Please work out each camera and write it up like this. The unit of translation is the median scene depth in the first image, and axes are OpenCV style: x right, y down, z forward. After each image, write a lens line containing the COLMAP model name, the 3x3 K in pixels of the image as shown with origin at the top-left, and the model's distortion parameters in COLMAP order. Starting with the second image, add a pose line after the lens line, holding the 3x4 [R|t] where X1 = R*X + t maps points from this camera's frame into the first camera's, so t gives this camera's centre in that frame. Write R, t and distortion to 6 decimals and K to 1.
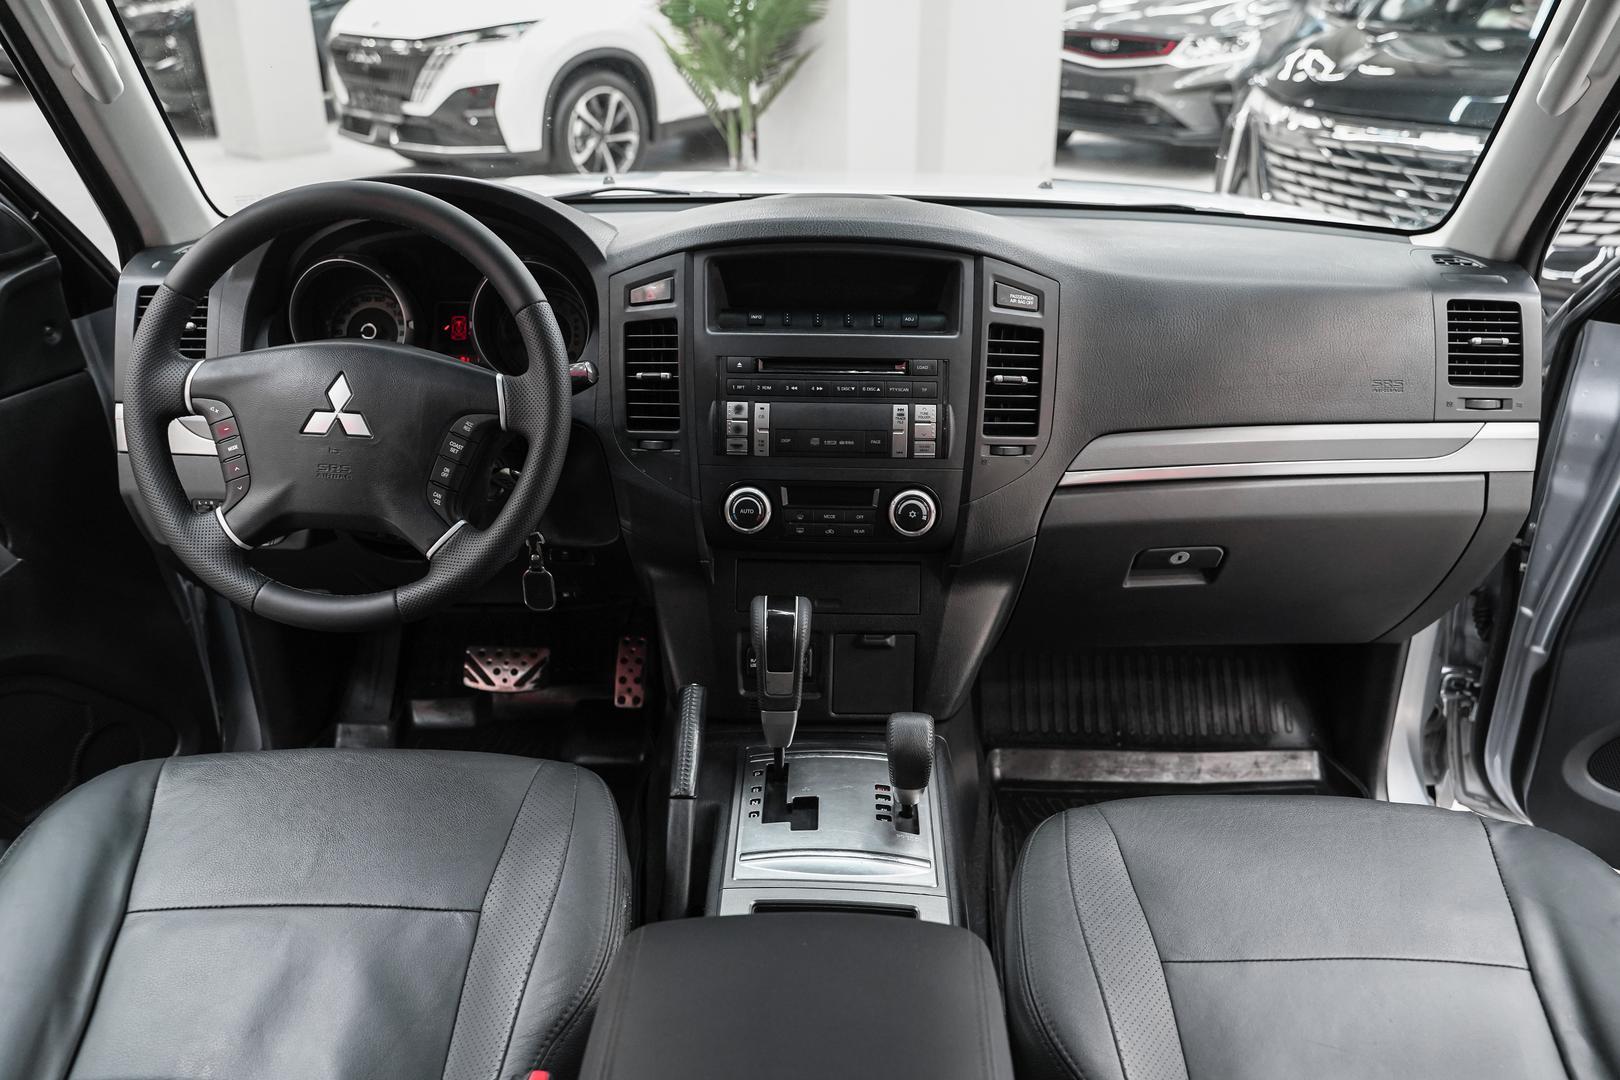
lens RADIAL K [[1395.1, 0, 816.9], [0, 1395.1, 545.0], [0, 0, 1]] dist [0.022442, -0.001565]
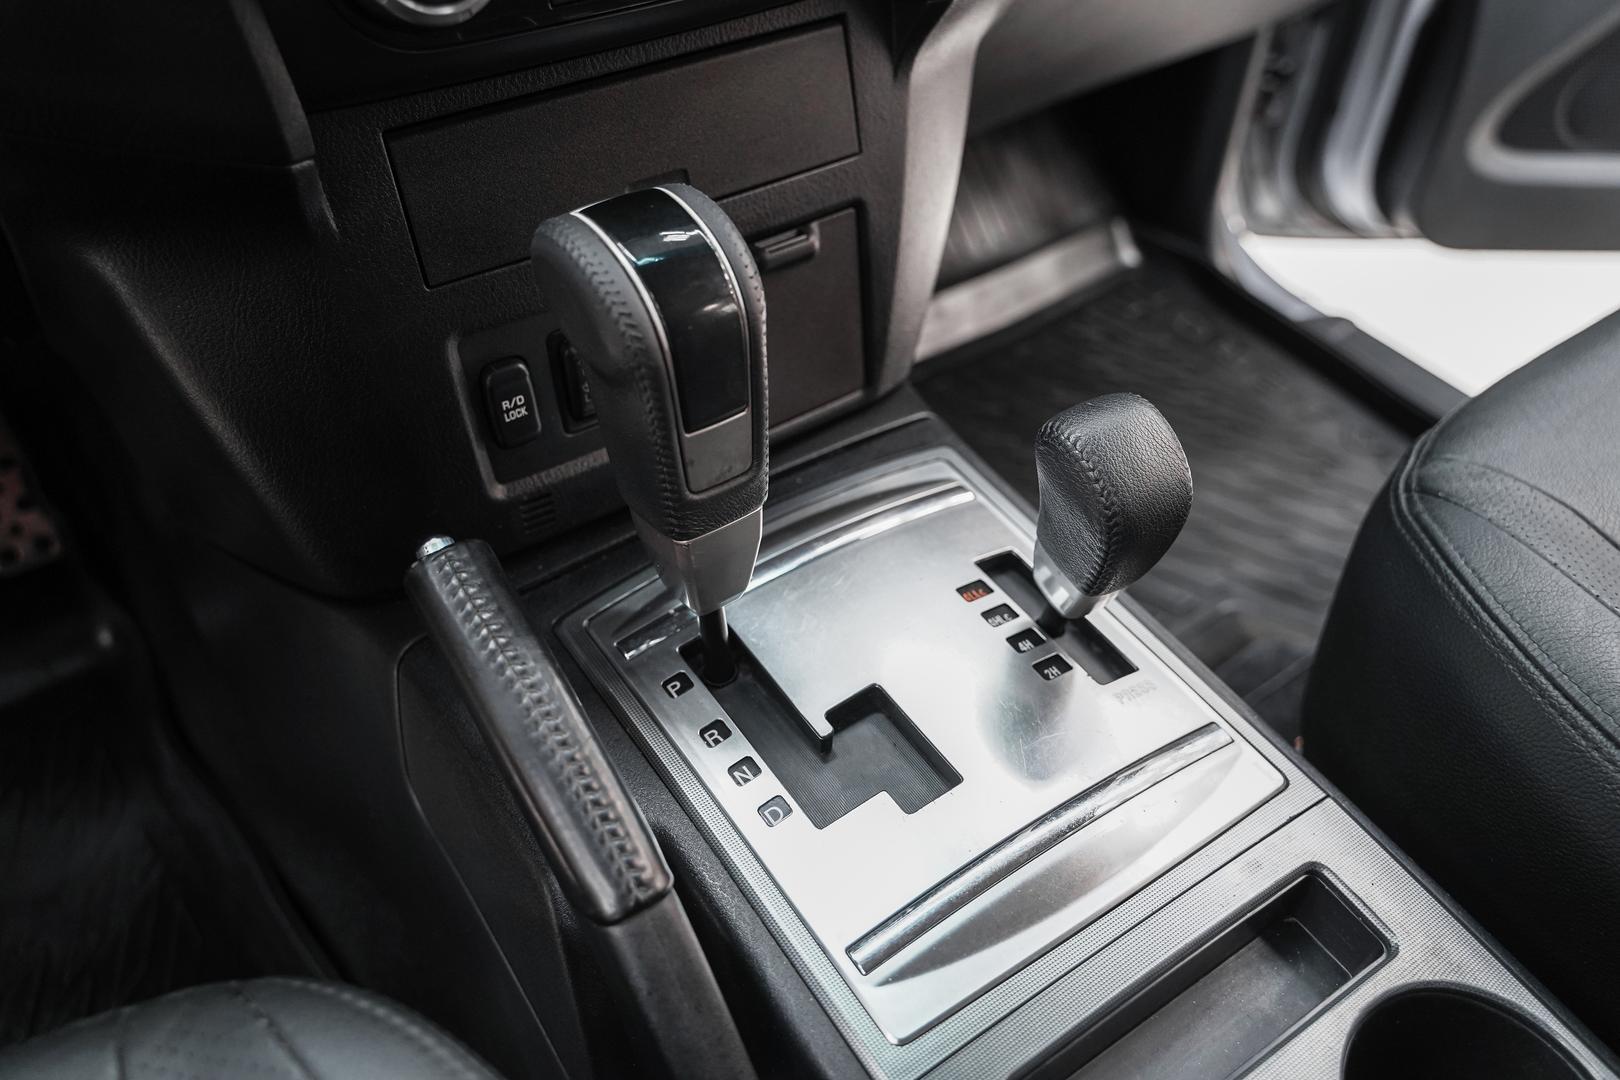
lens RADIAL K [[1314.1, 0, 810.0], [0, 1314.1, 540.0], [0, 0, 1]] dist [-0.004340, -0.001835]
pose [[0.811248, -0.396632, 0.429604, -0.150423], [0.227787, 0.891079, 0.392544, -0.002891], [-0.538507, -0.220592, 0.813234, 0.701612]]
